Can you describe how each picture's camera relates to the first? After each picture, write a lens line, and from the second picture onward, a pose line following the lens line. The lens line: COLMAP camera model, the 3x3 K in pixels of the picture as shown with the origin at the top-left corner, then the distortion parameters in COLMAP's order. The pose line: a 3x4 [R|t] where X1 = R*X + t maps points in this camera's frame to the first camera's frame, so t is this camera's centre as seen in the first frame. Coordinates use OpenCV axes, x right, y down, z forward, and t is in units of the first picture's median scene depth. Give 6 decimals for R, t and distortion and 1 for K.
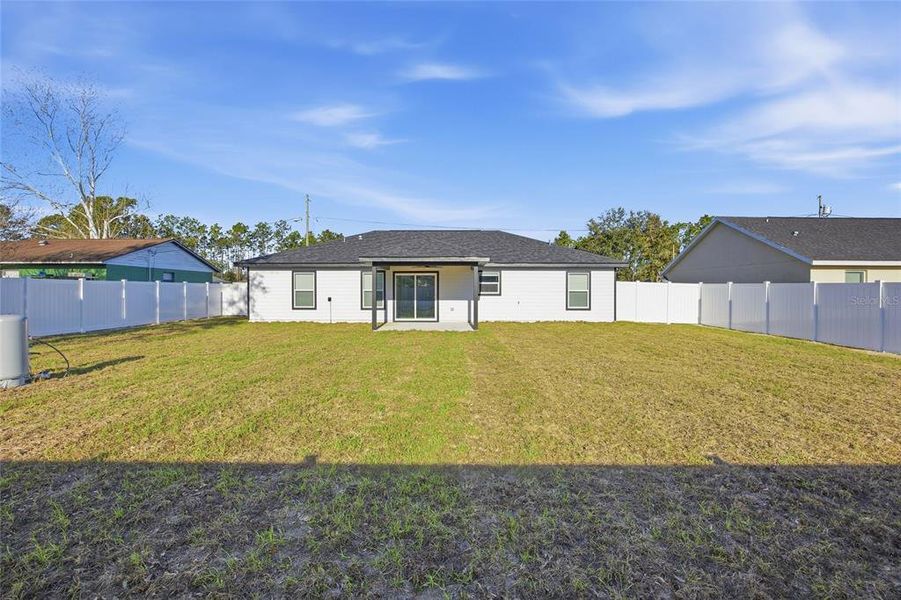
lens RADIAL K [[413.2, 0, 451.1], [0, 413.2, 293.4], [0, 0, 1]] dist [-0.002681, 0.000315]
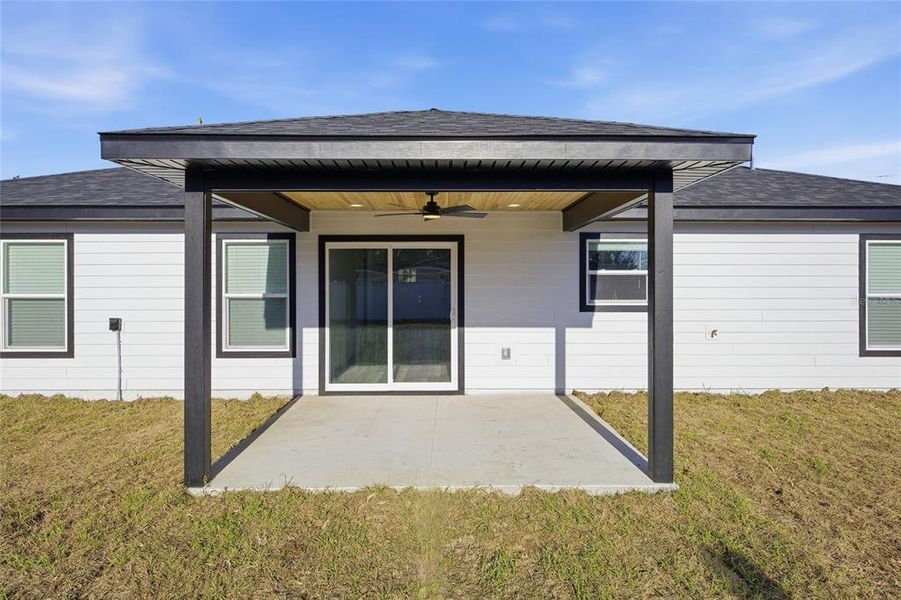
lens RADIAL K [[413.2, 0, 448.9], [0, 413.2, 295.5], [0, 0, 1]] dist [-0.002681, 0.000315]
pose [[0.999968, -0.002806, 0.007547, -0.043589], [0.002794, 0.999995, 0.001584, -0.007910], [-0.007552, -0.001563, 0.999970, 0.682407]]
